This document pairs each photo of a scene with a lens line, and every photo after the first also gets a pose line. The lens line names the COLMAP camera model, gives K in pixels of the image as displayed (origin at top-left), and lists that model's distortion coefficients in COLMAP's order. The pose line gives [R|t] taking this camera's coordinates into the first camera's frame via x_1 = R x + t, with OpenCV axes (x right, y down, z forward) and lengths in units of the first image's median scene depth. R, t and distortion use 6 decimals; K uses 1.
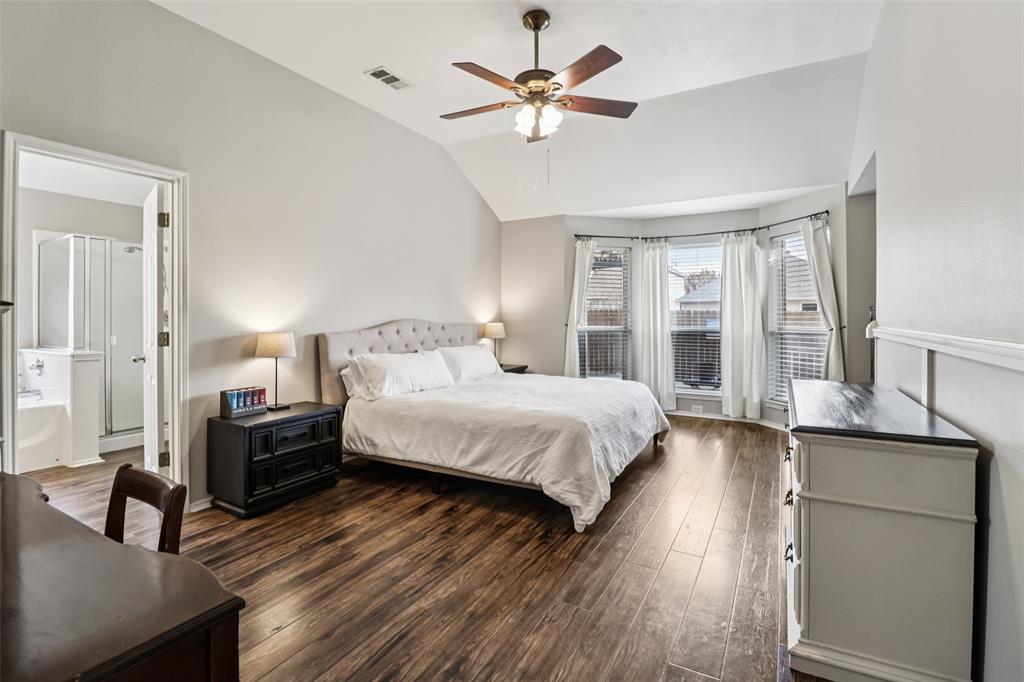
lens RADIAL K [[474.2, 0, 510.1], [0, 474.2, 319.3], [0, 0, 1]] dist [-0.002266, -0.011935]
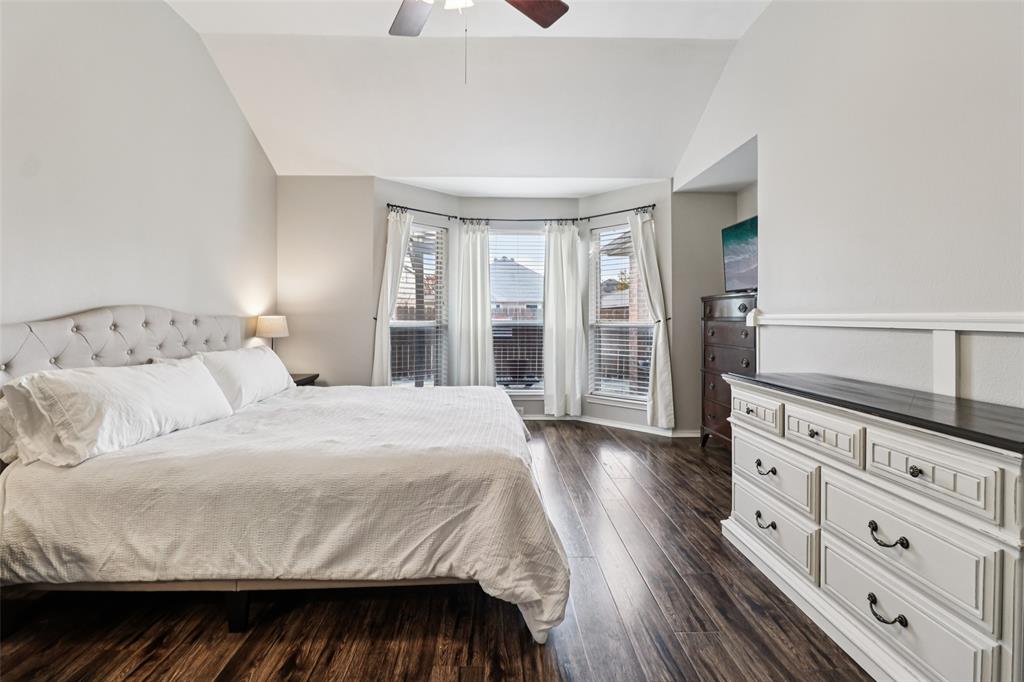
lens RADIAL K [[474.2, 0, 510.1], [0, 474.2, 319.3], [0, 0, 1]] dist [-0.002266, -0.011935]
pose [[0.860295, -0.000091, 0.509796, -0.119691], [0.000807, 0.999999, -0.001183, 0.019059], [-0.509795, 0.001429, 0.860295, 0.294123]]
